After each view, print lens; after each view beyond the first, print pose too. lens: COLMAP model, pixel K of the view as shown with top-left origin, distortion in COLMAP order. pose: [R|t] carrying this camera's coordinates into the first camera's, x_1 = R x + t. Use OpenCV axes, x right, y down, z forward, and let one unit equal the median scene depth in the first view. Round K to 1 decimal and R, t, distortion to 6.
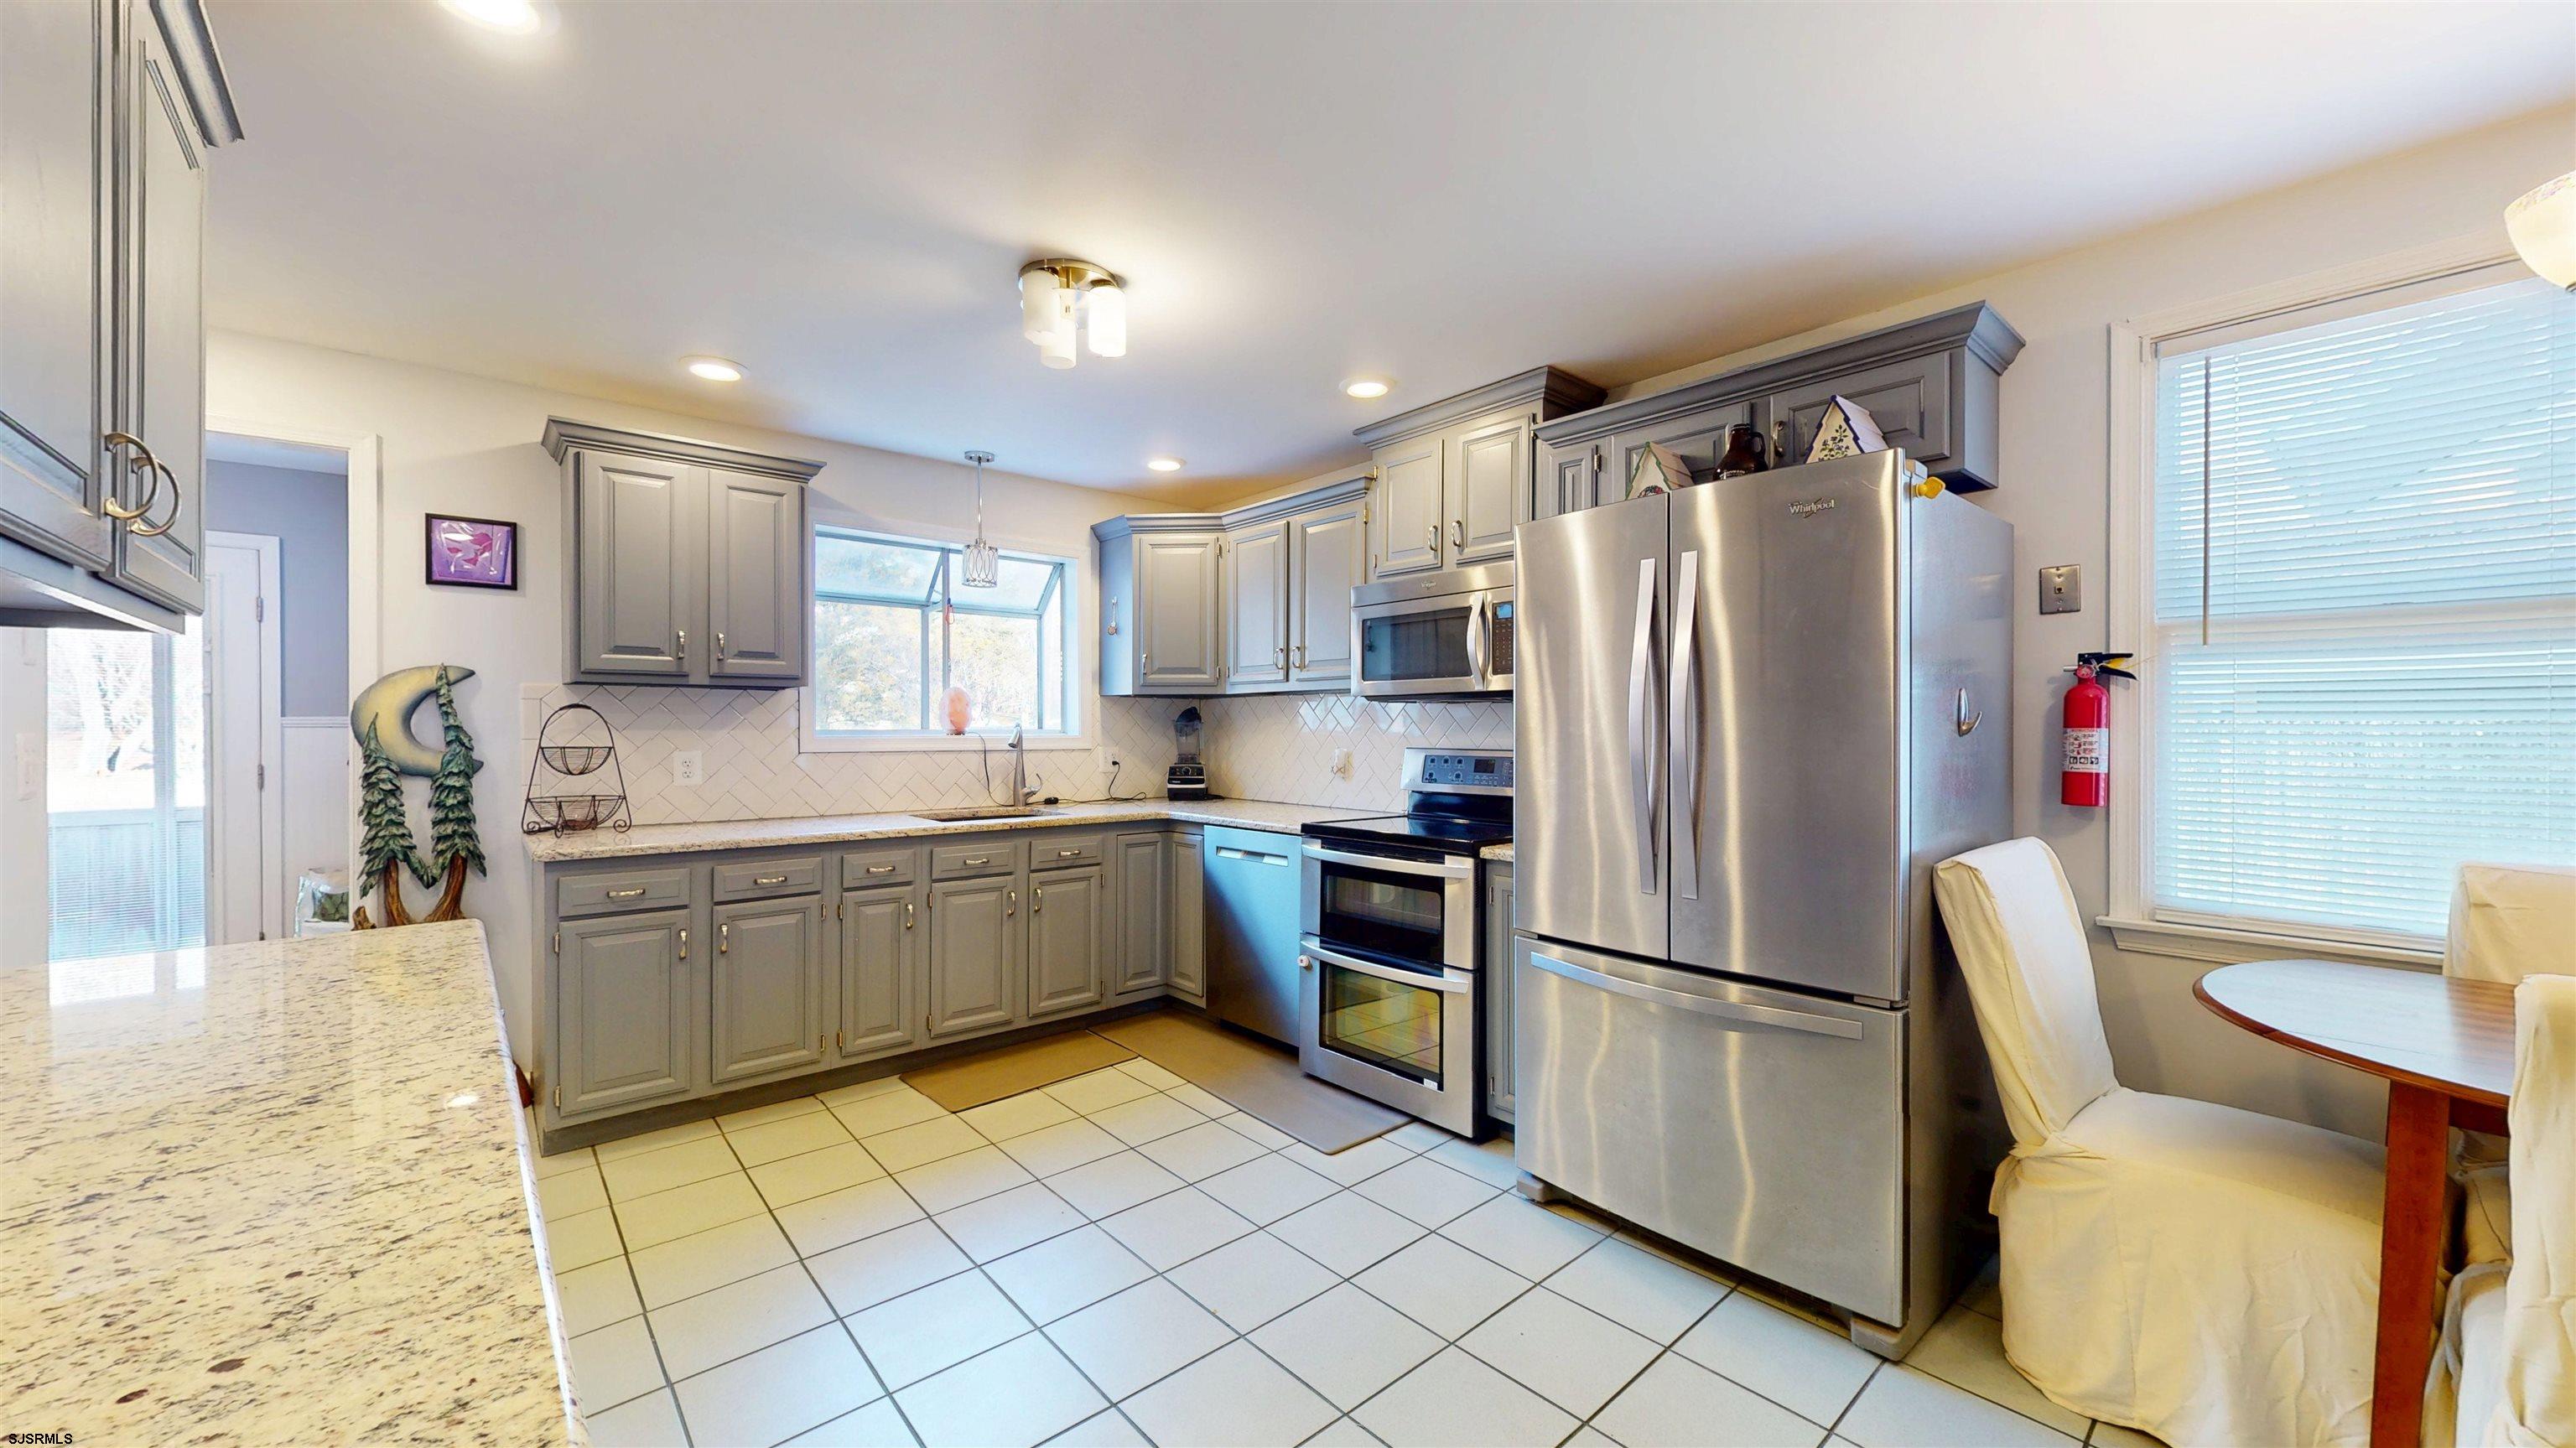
lens RADIAL K [[976.2, 0, 1303.8], [0, 976.2, 730.2], [0, 0, 1]] dist [0.011913, 0.000319]
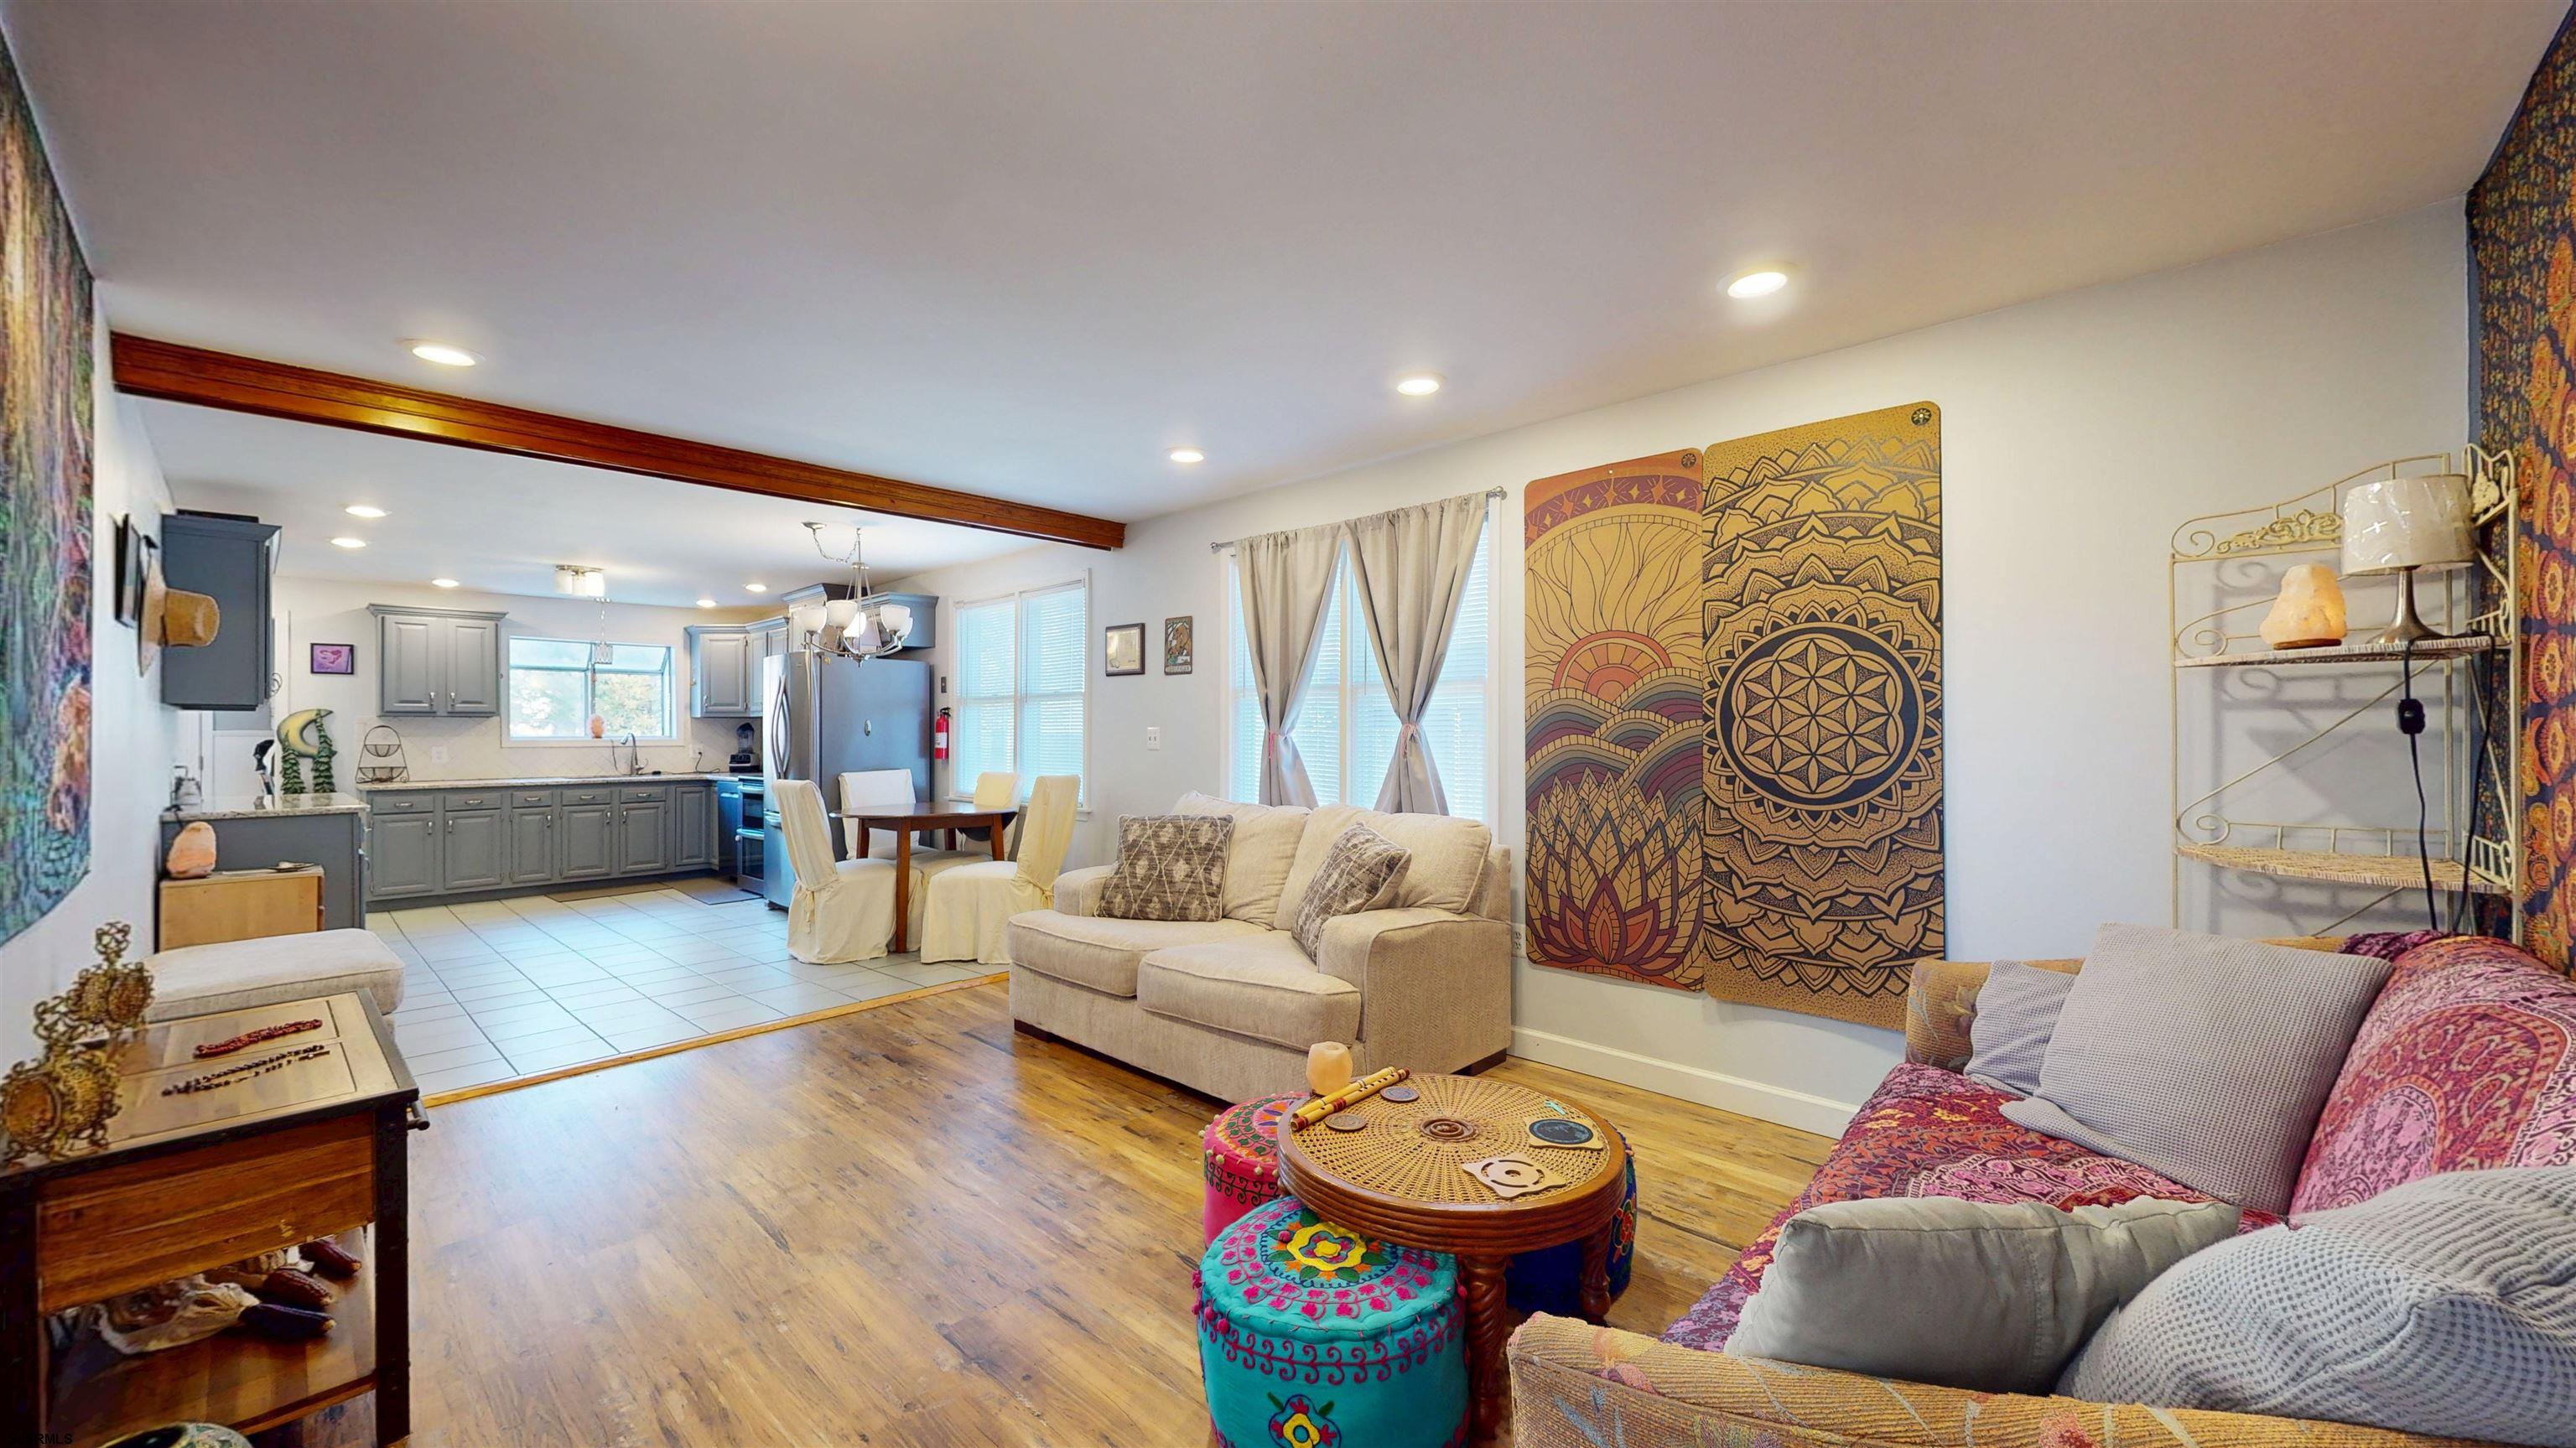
lens RADIAL K [[976.2, 0, 1294.2], [0, 976.2, 730.1], [0, 0, 1]] dist [0.011913, 0.000319]
pose [[0.996338, -0.005072, 0.085356, 1.112498], [0.005482, 0.999975, -0.004561, 0.006187], [-0.085331, 0.005012, 0.996340, -1.384573]]
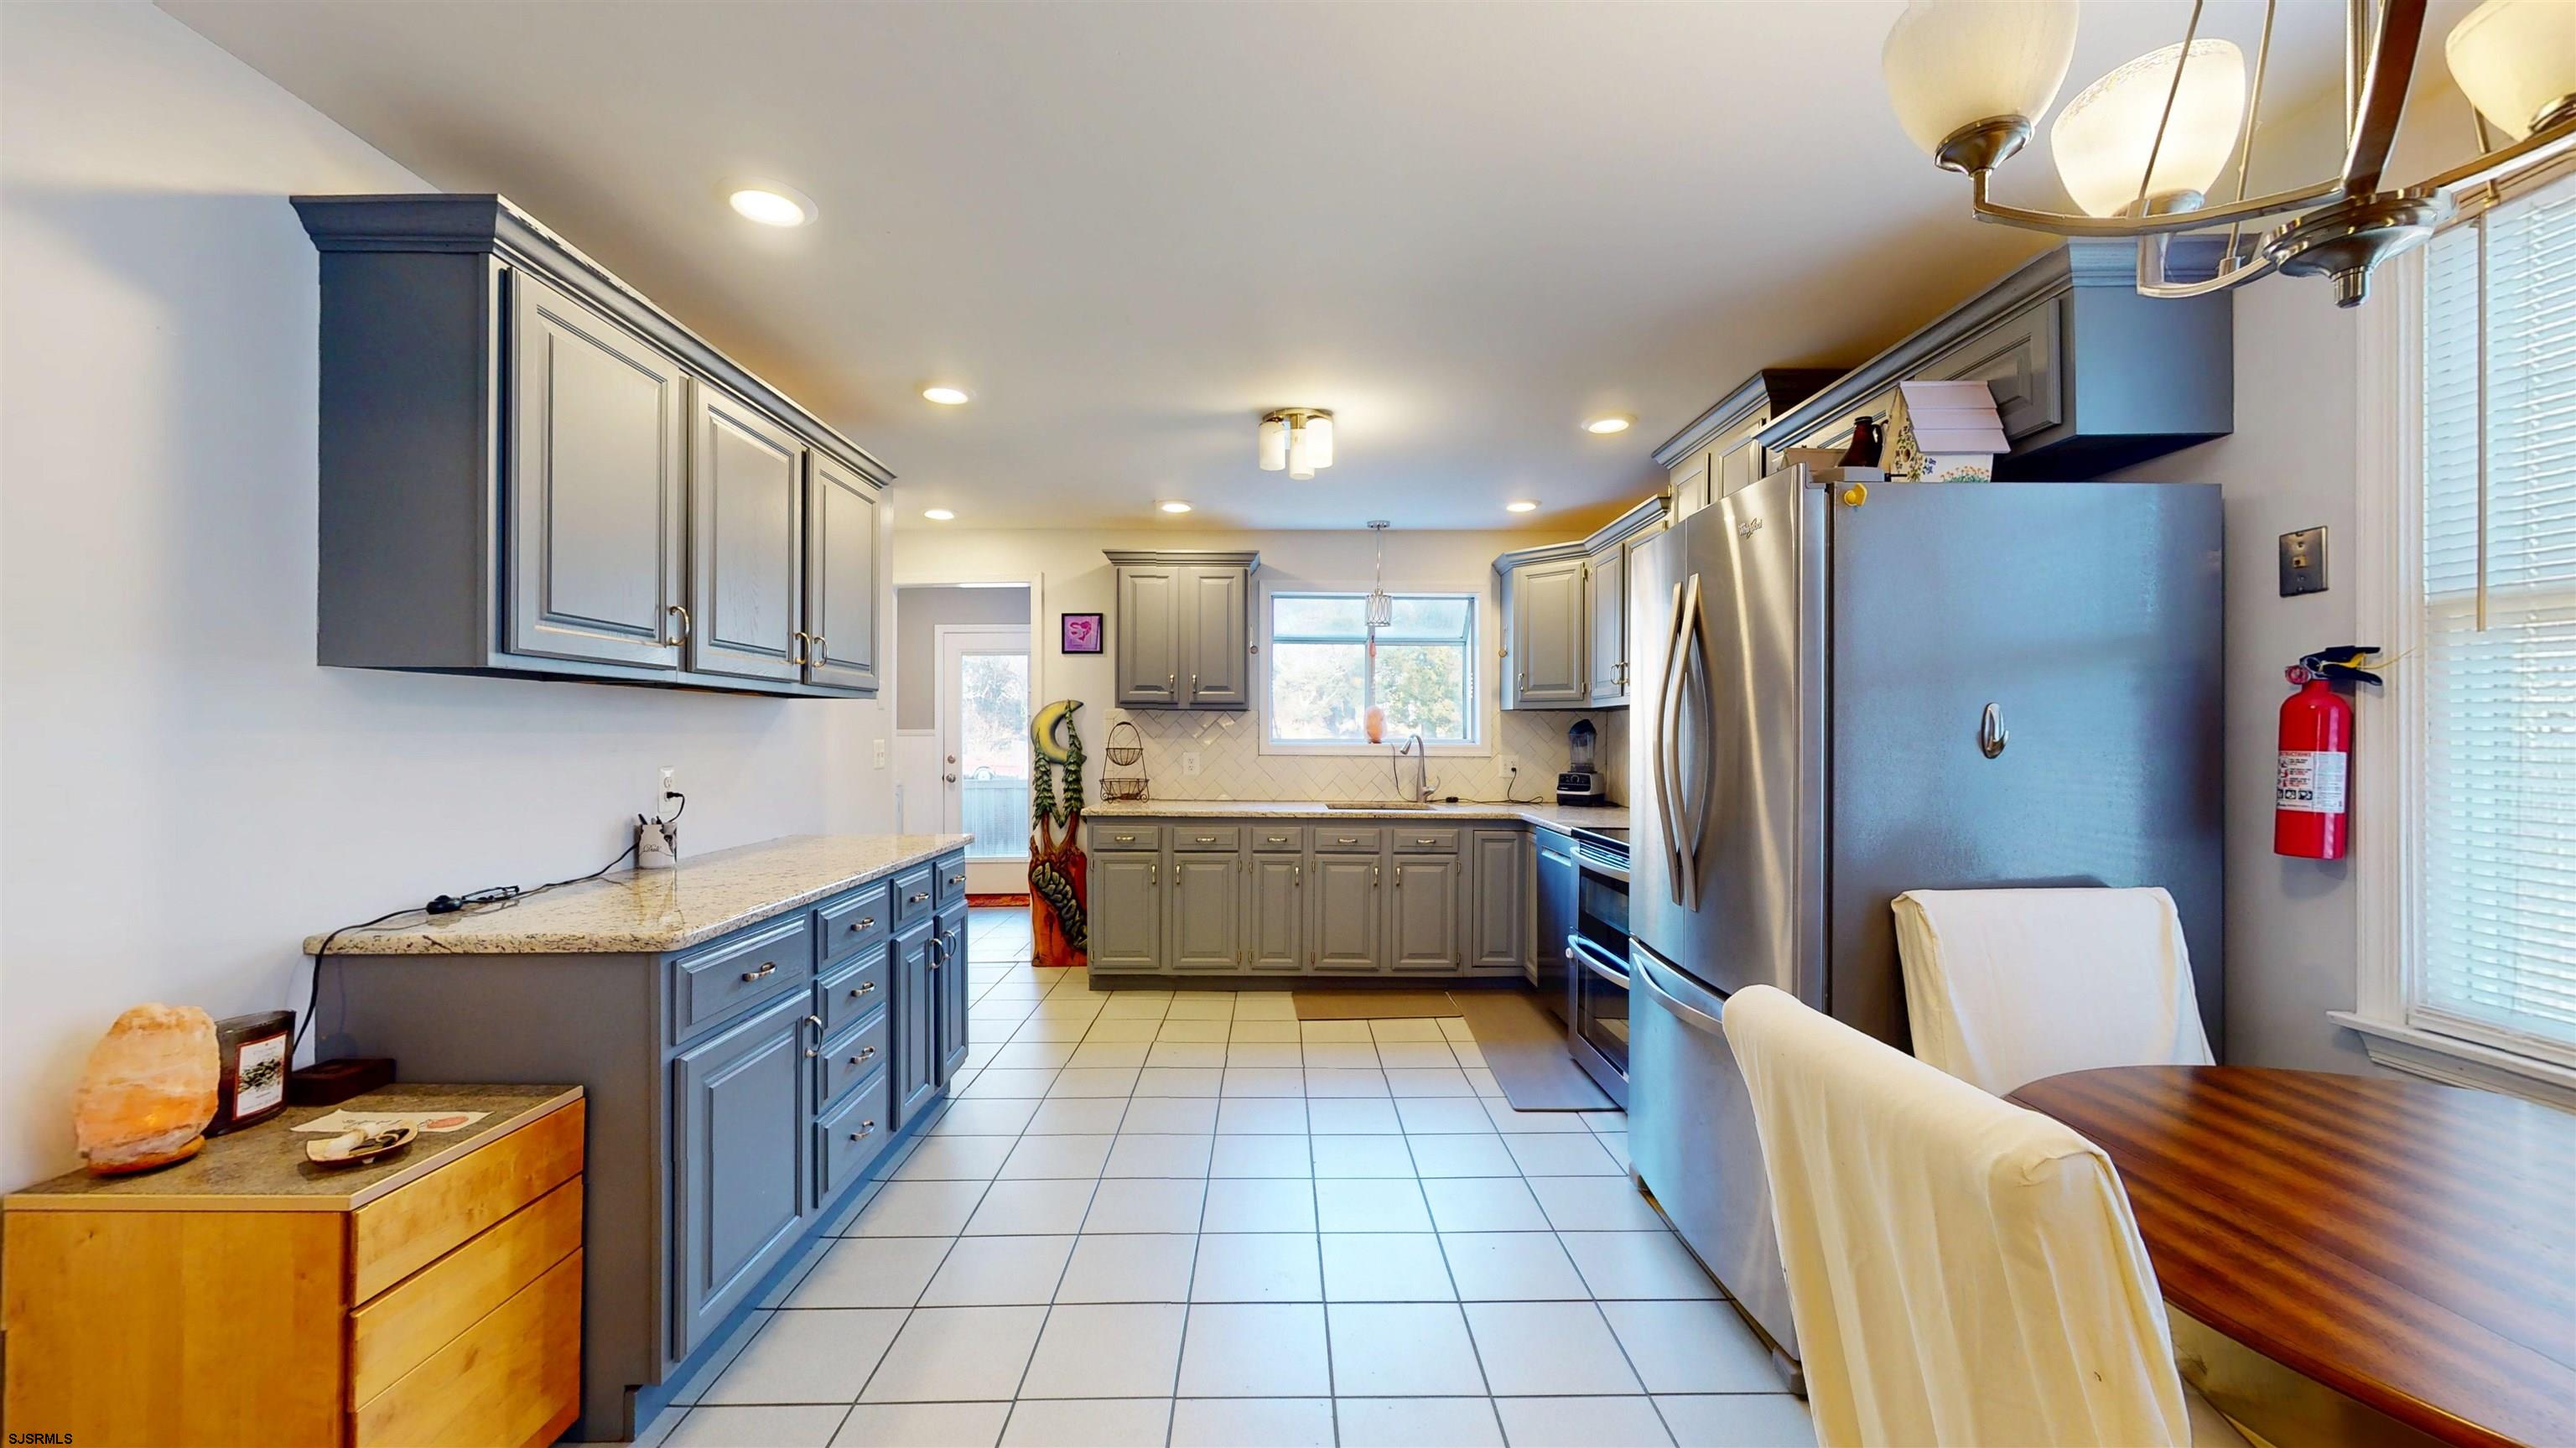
lens RADIAL K [[976.2, 0, 1272.4], [0, 976.2, 730.7], [0, 0, 1]] dist [0.011913, 0.000319]
pose [[0.749890, 0.001928, -0.661560, 0.491066], [-0.005988, 0.999975, -0.003873, -0.007166], [0.661536, 0.006866, 0.749882, -0.048149]]
